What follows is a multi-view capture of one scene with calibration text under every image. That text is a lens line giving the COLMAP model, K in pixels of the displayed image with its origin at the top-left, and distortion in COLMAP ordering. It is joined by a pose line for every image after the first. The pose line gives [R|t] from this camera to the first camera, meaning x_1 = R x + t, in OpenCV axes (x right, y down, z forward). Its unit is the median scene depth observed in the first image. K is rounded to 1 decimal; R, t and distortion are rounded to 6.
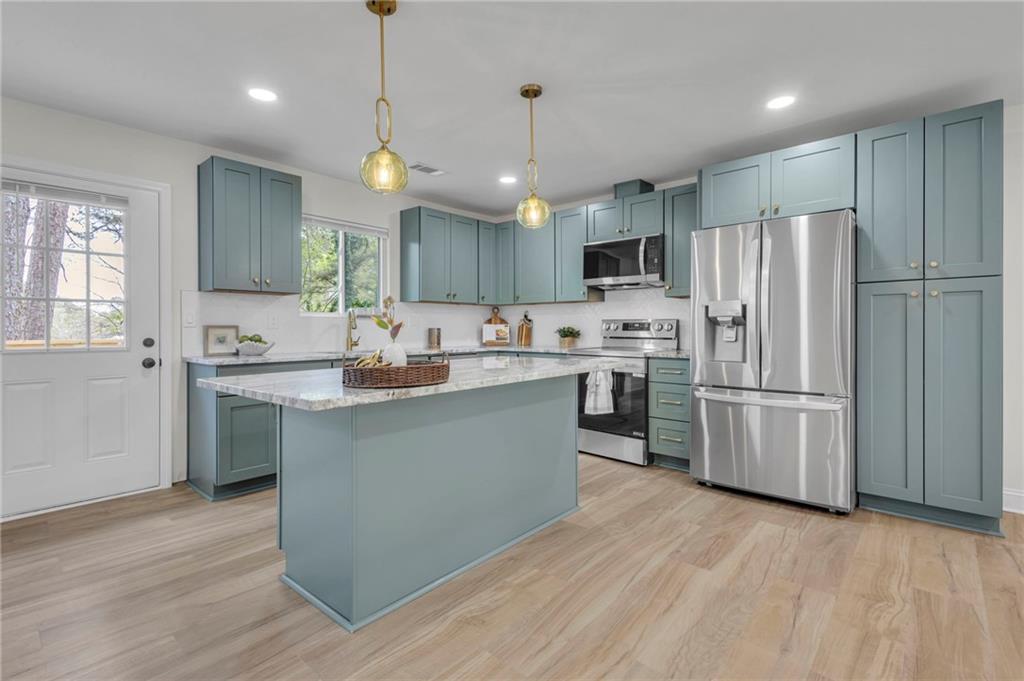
lens RADIAL K [[479.7, 0, 510.2], [0, 479.7, 328.7], [0, 0, 1]] dist [0.003199, 0.000338]
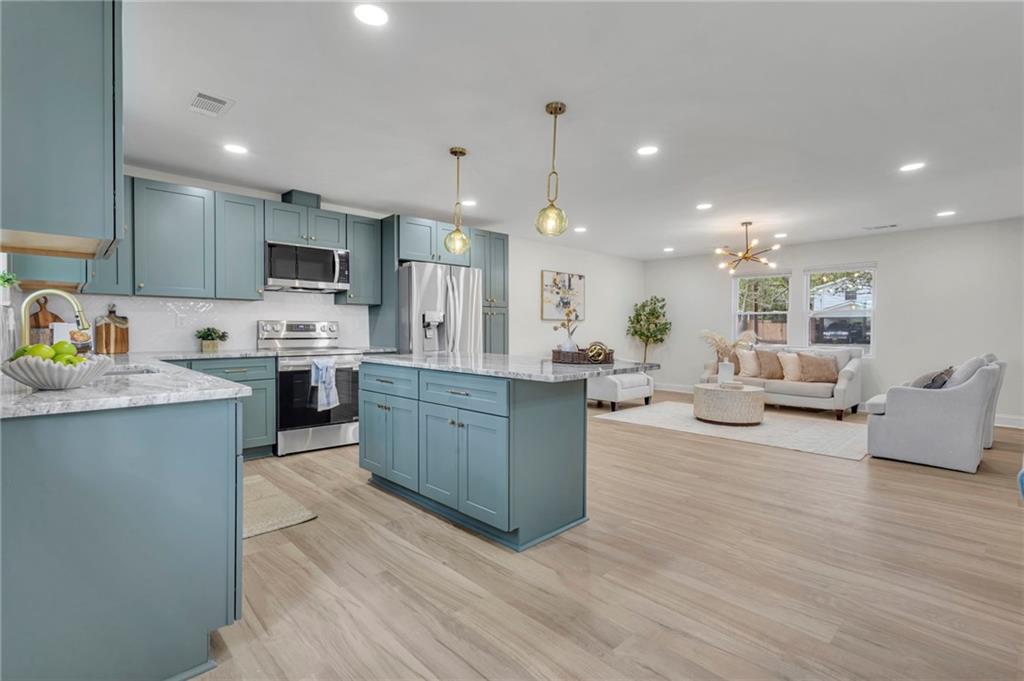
lens RADIAL K [[479.7, 0, 510.2], [0, 479.7, 328.7], [0, 0, 1]] dist [0.003199, 0.000338]
pose [[0.086055, 0.003252, 0.996285, -1.072247], [0.000361, 0.999995, -0.003295, 0.001912], [-0.996290, 0.000643, 0.086054, 0.618693]]
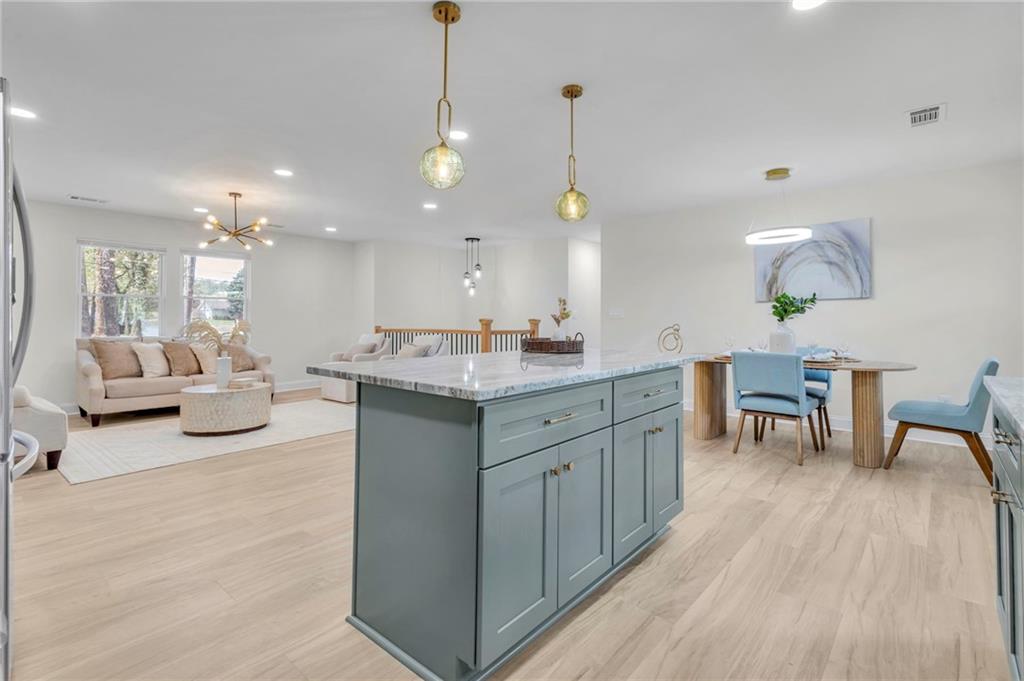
lens RADIAL K [[481.4, 0, 507.4], [0, 481.4, 301.0], [0, 0, 1]] dist [0.000250, -0.000526]
pose [[-0.999996, -0.002522, -0.000913, -0.046430], [-0.002491, 0.999451, -0.033032, -0.001825], [0.000996, -0.033030, -0.999454, 1.484870]]
